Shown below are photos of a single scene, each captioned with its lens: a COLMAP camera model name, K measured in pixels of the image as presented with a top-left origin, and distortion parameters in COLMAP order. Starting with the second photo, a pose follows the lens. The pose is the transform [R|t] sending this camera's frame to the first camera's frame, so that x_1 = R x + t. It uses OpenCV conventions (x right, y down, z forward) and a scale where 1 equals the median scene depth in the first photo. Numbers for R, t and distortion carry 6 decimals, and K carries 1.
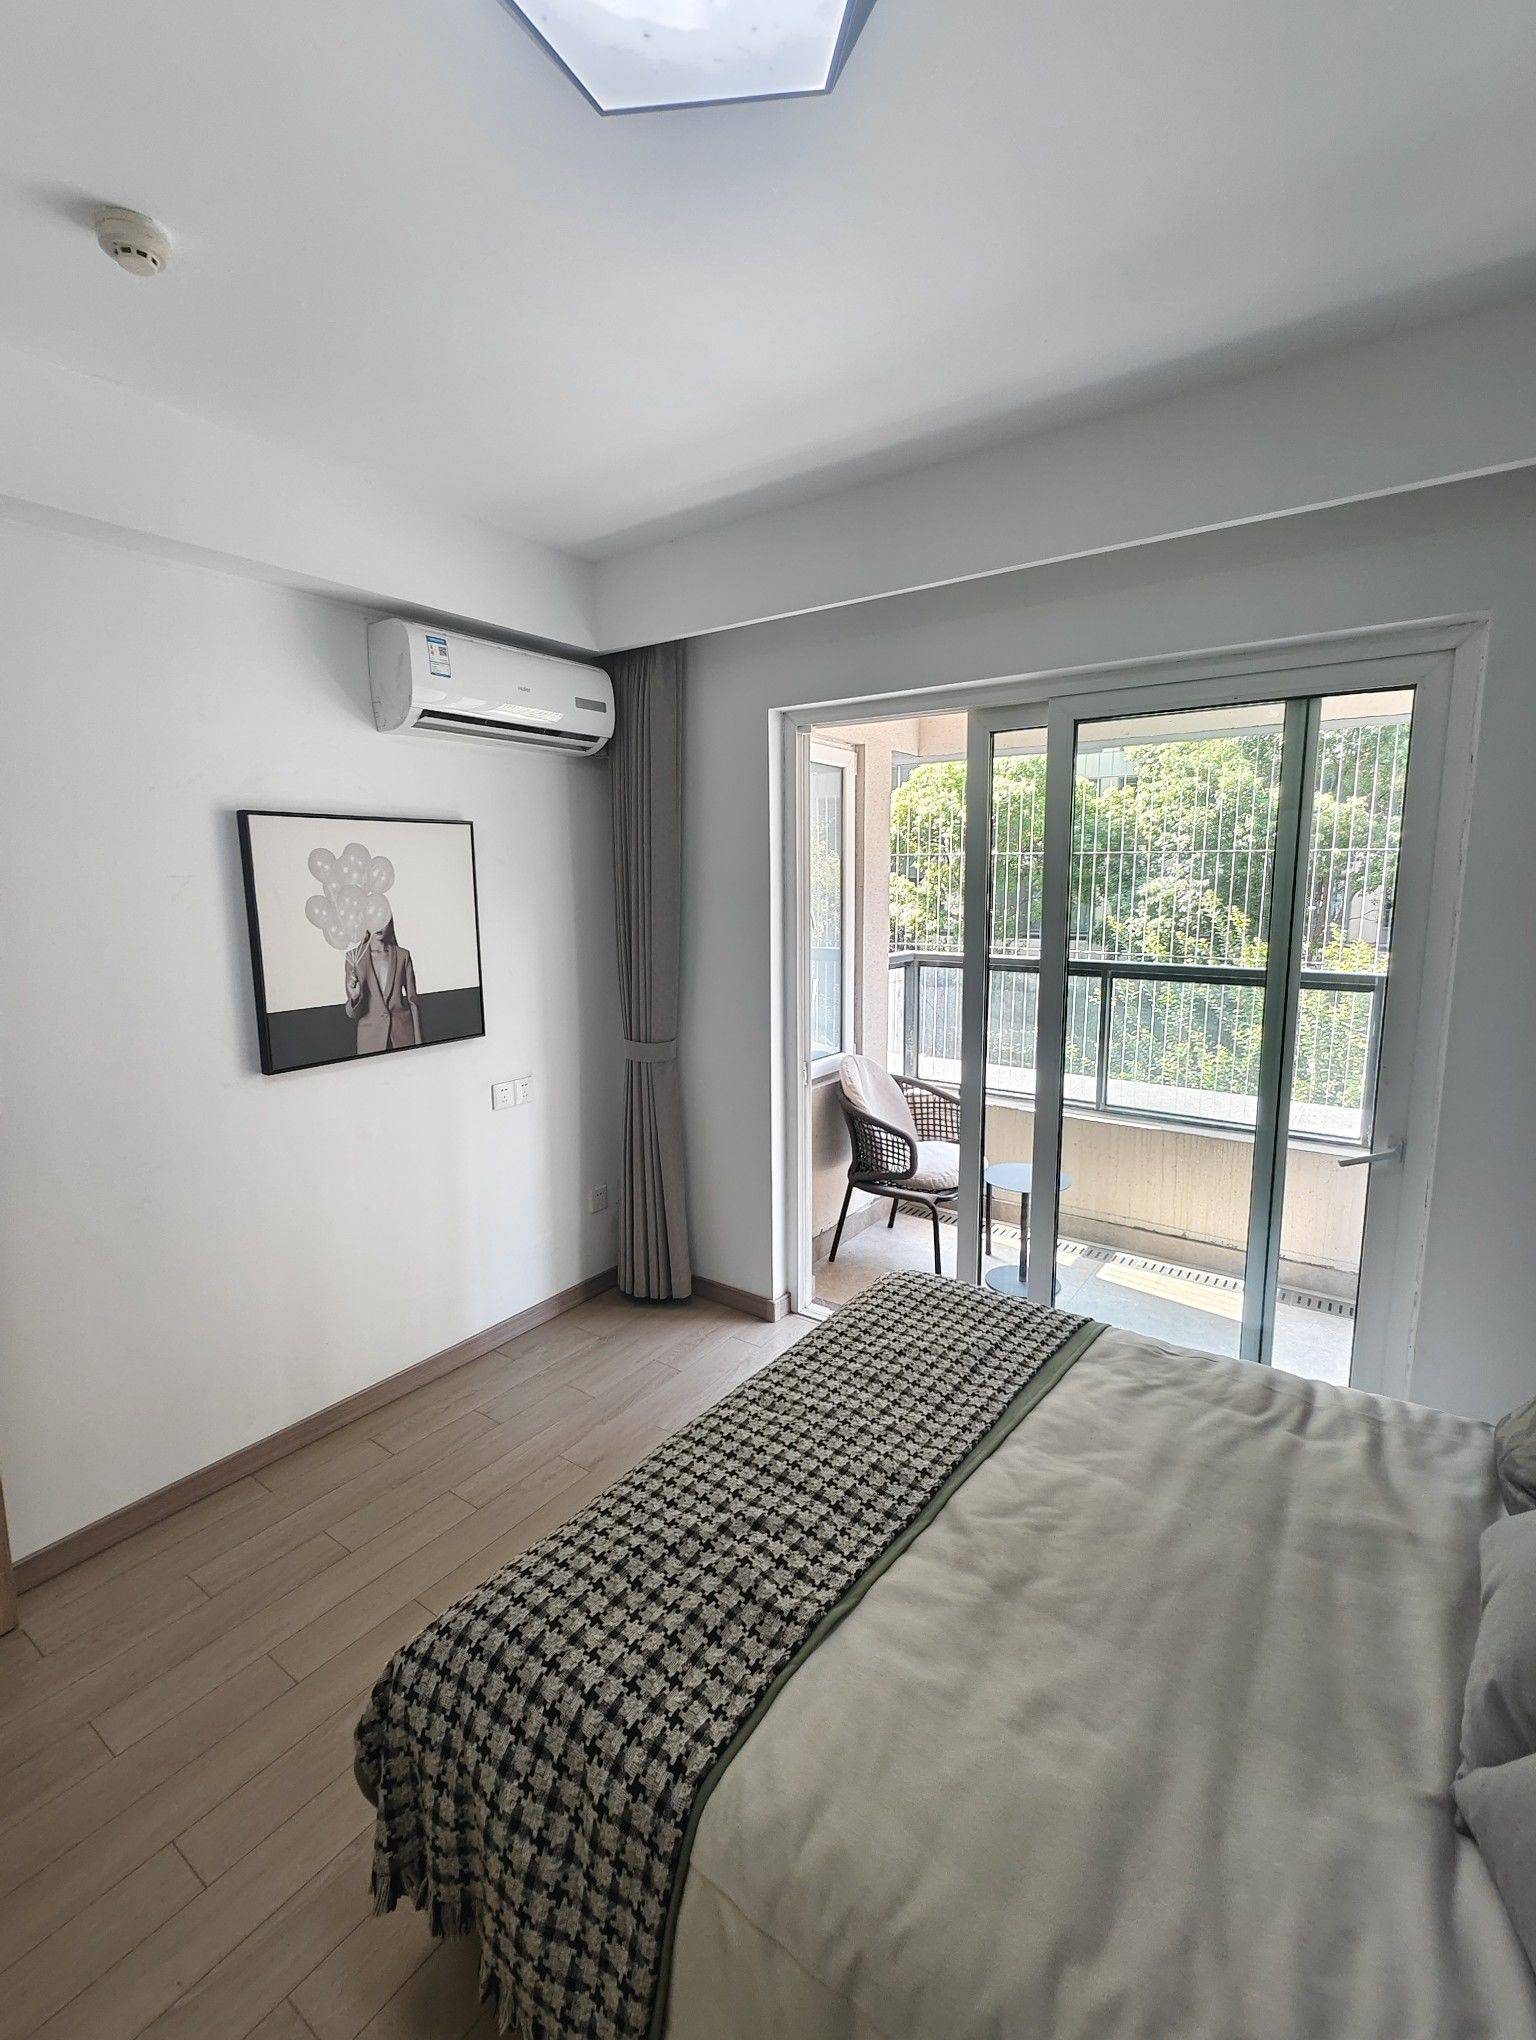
lens RADIAL K [[907.5, 0, 781.3], [0, 907.5, 1015.0], [0, 0, 1]] dist [0.004515, 0.000283]
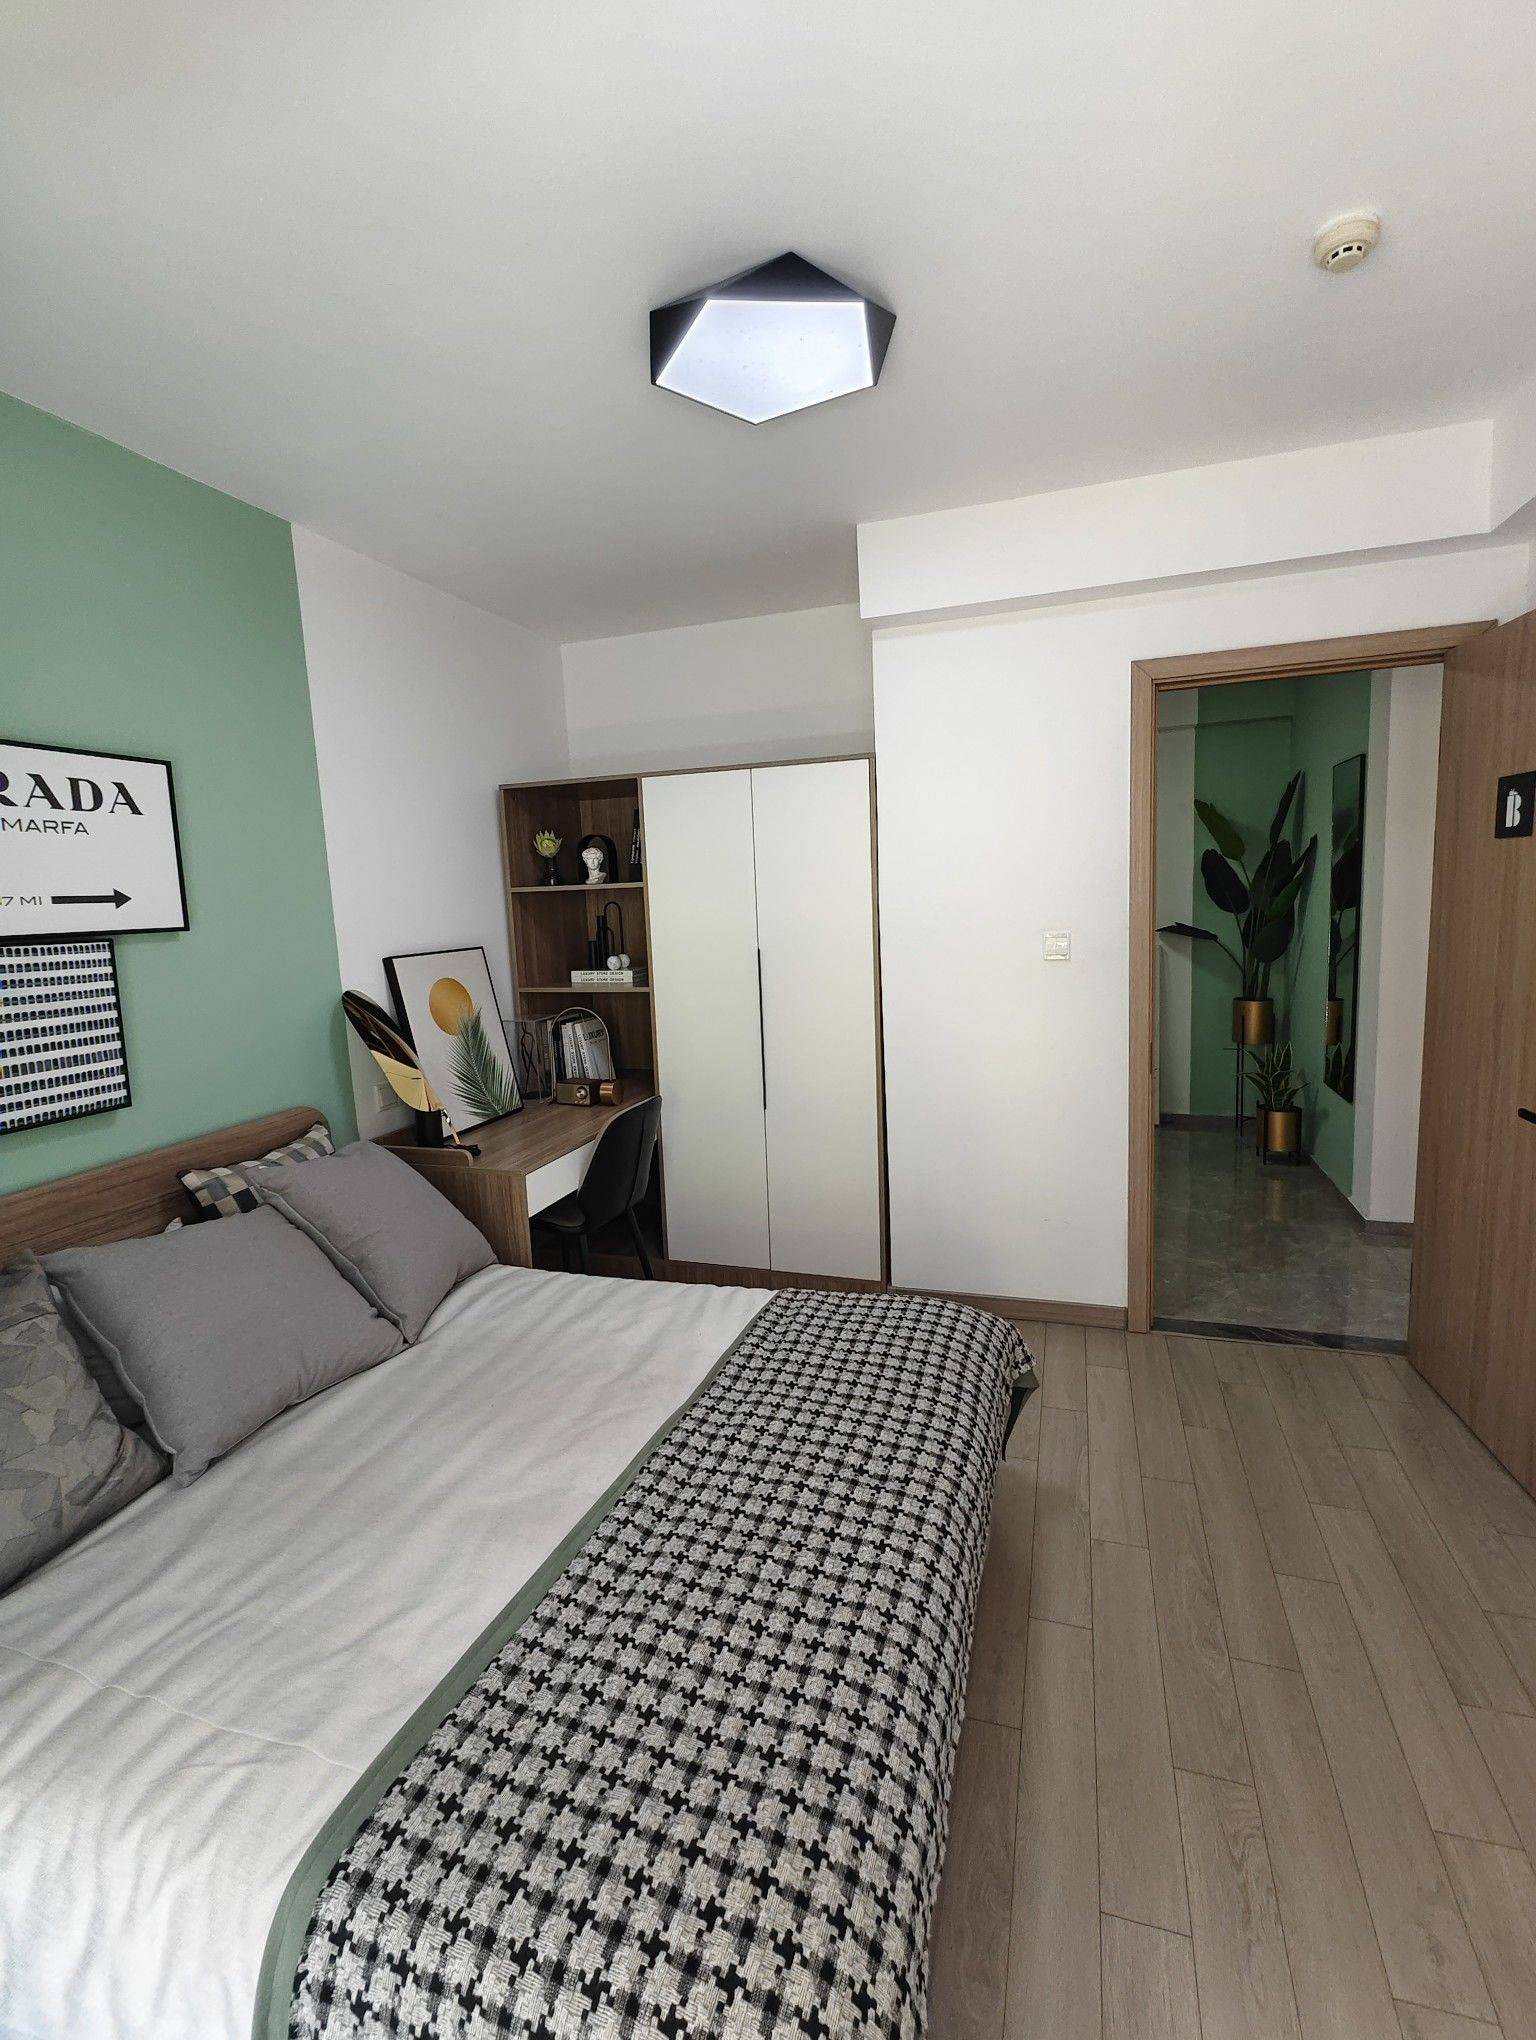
lens RADIAL K [[907.5, 0, 780.5], [0, 907.5, 1011.2], [0, 0, 1]] dist [0.004515, 0.000283]
pose [[-0.955150, 0.086359, -0.283251, 0.306667], [0.002414, 0.958769, 0.284175, -0.234747], [0.296113, 0.270746, -0.915977, 1.806956]]
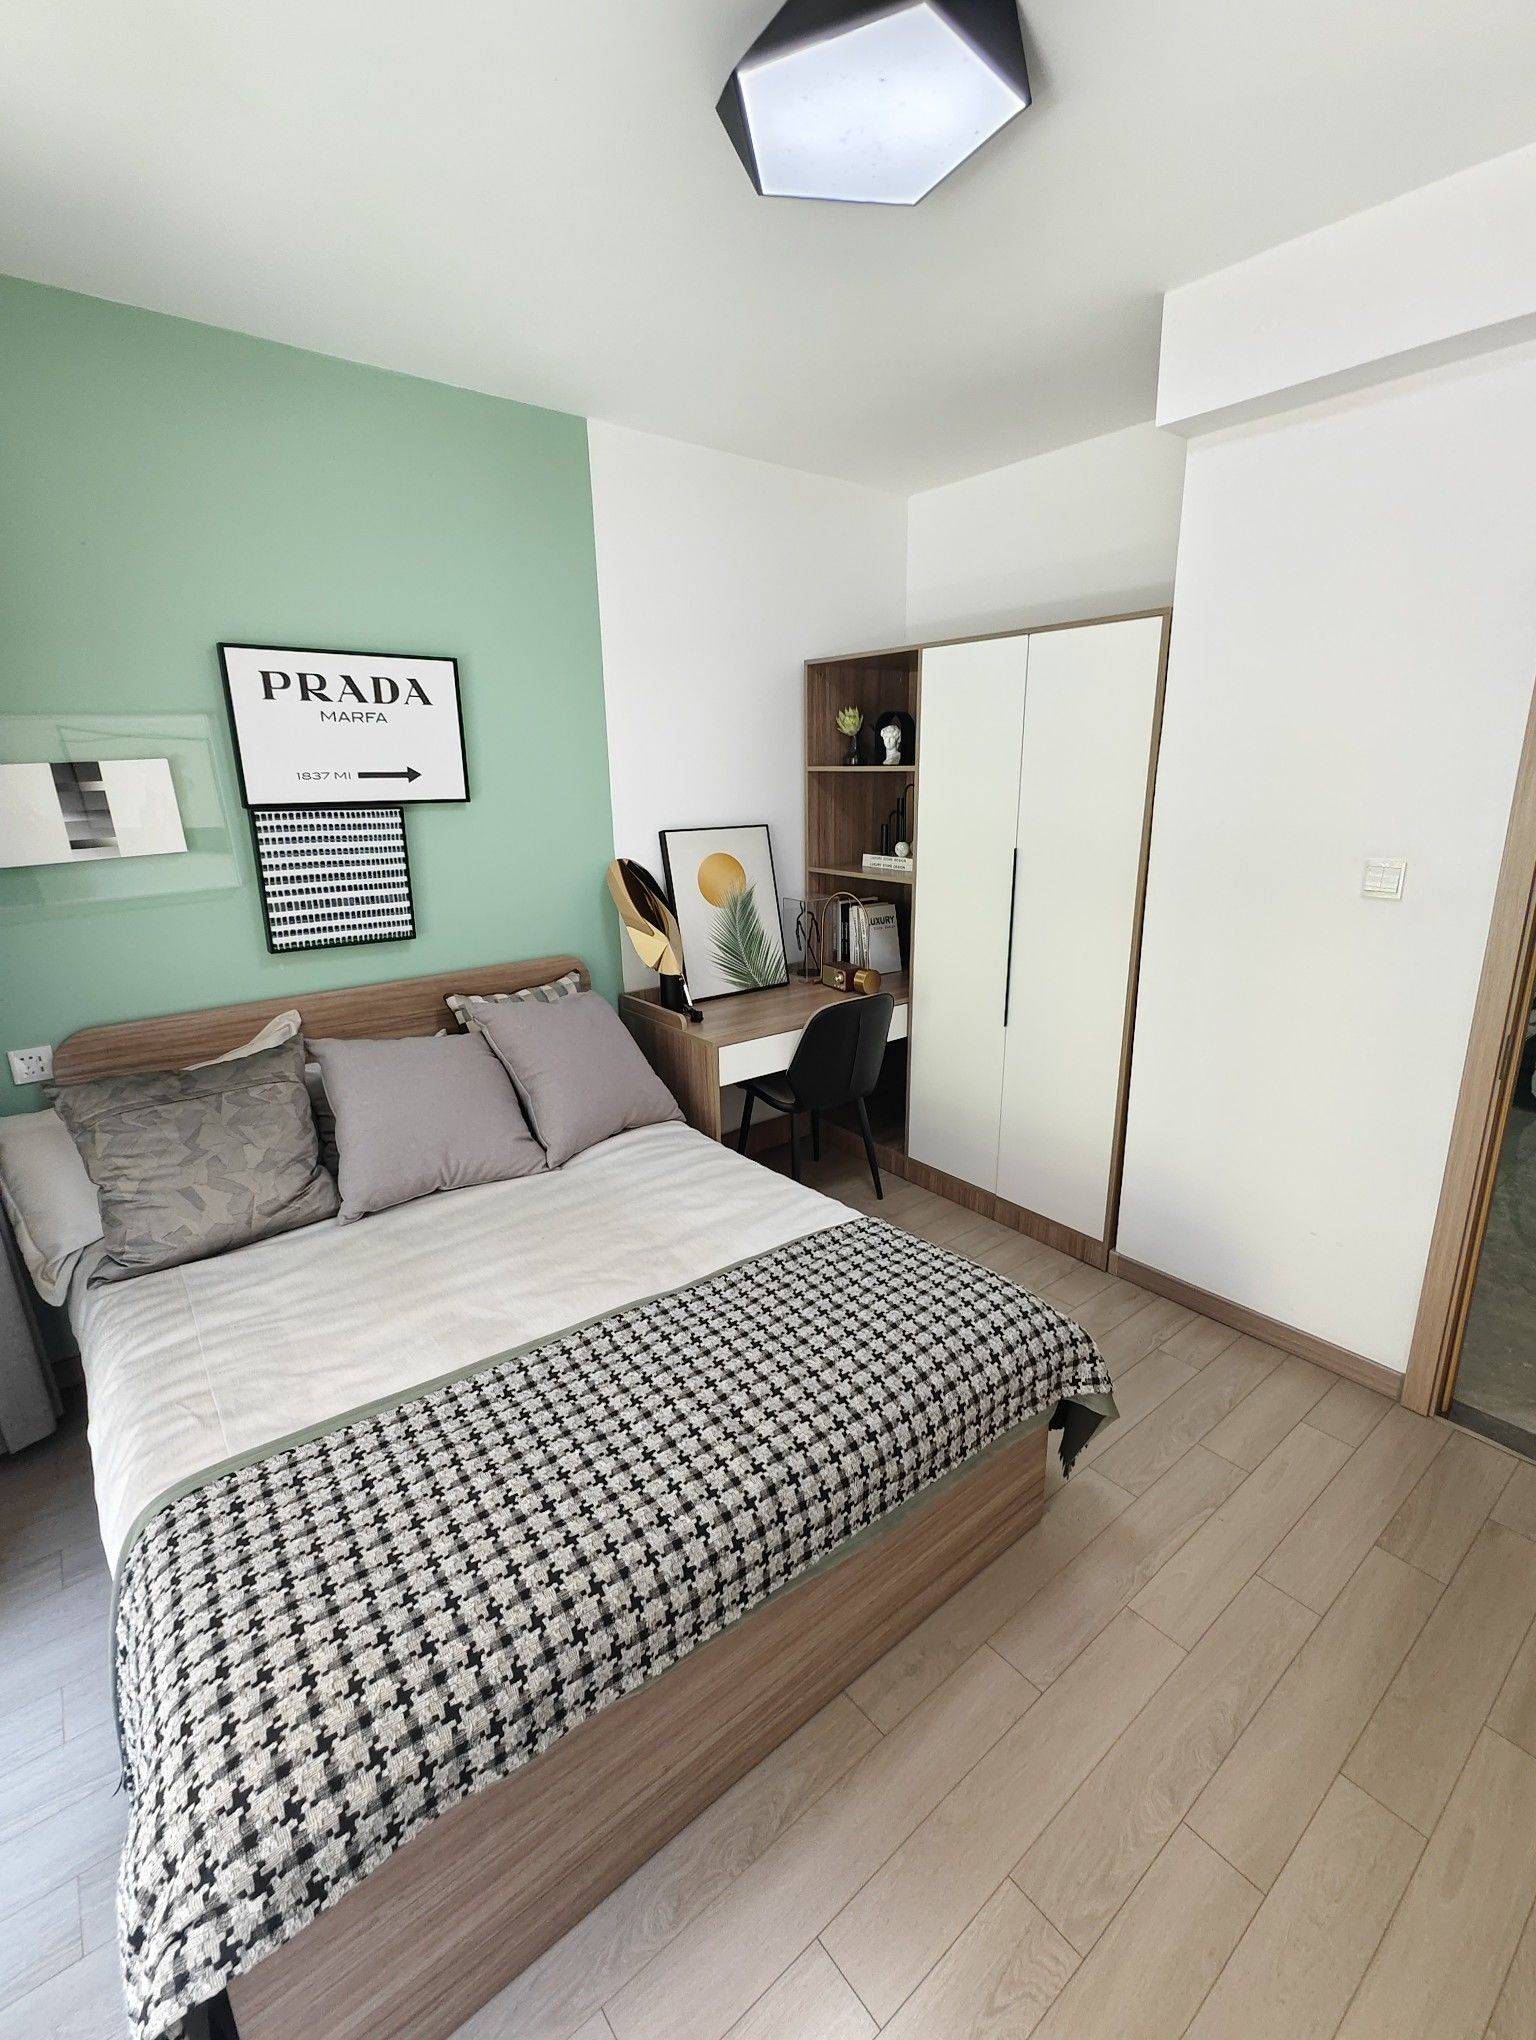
lens RADIAL K [[907.5, 0, 780.6], [0, 907.5, 1013.6], [0, 0, 1]] dist [0.004515, 0.000283]
pose [[-0.961333, -0.053028, 0.270236, -0.266244], [0.063442, 0.912248, 0.404696, -0.249276], [-0.267982, 0.406192, -0.873610, 1.726124]]
